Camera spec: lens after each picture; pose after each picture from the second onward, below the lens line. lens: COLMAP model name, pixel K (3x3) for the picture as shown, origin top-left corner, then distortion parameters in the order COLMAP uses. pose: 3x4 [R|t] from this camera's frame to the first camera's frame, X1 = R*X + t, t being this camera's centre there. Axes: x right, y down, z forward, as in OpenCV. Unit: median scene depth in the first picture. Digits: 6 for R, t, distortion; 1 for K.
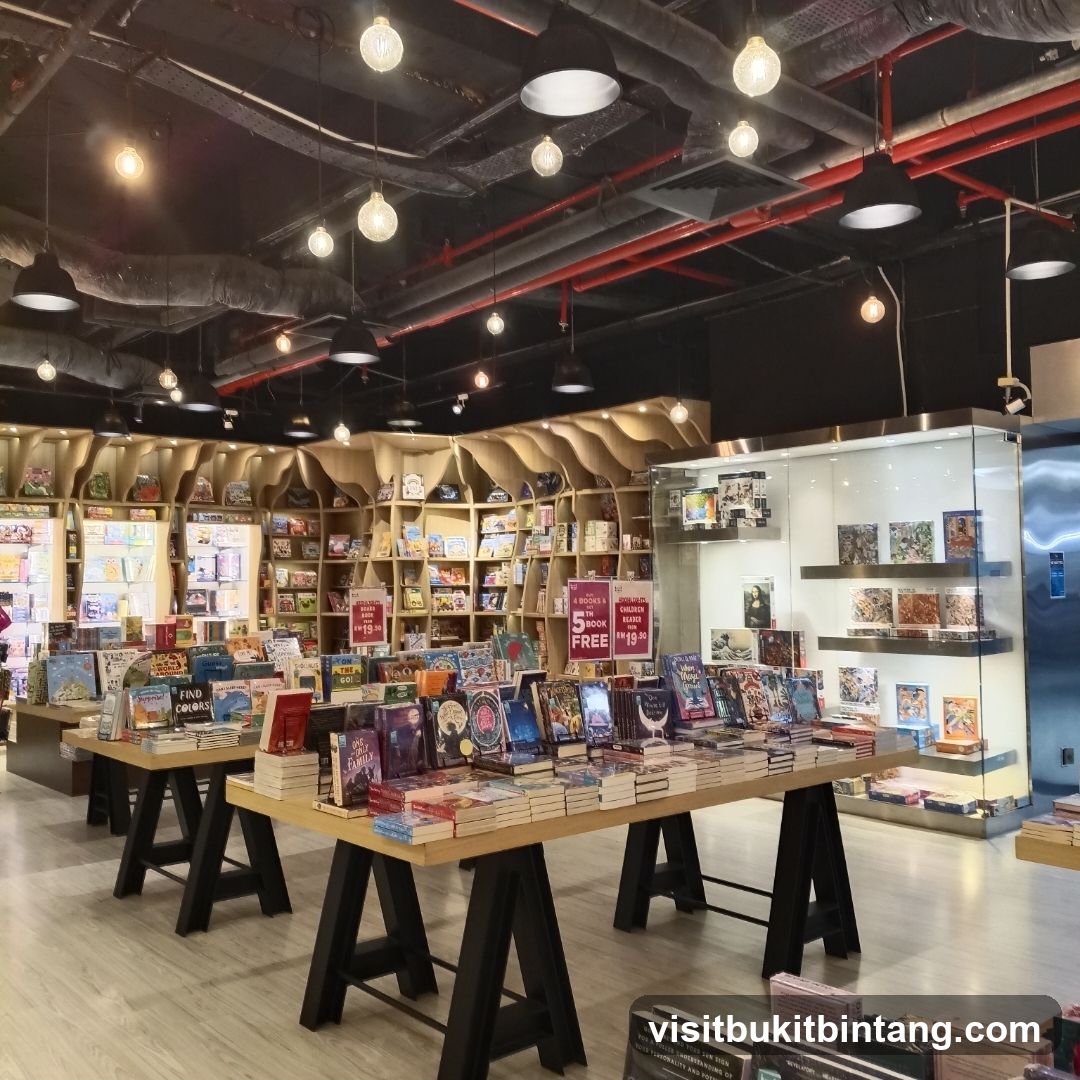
lens RADIAL K [[1085.1, 0, 540.0], [0, 1085.1, 540.0], [0, 0, 1]] dist [0.000098, 0.000382]
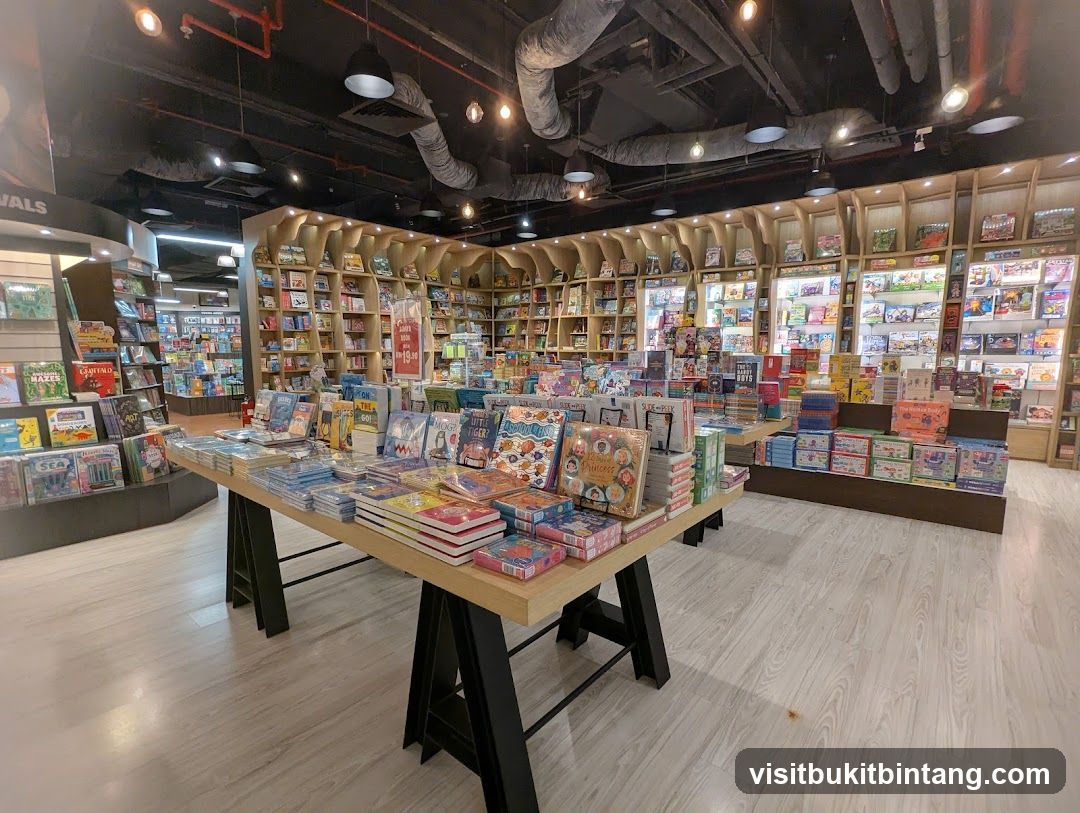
lens RADIAL K [[515.1, 0, 540.0], [0, 515.1, 406.5], [0, 0, 1]] dist [0.001089, 0.000095]
pose [[0.165729, 0.131394, -0.977379, 0.110224], [0.039449, 0.989408, 0.139701, 0.036805], [0.985382, -0.061709, 0.158790, 0.543807]]
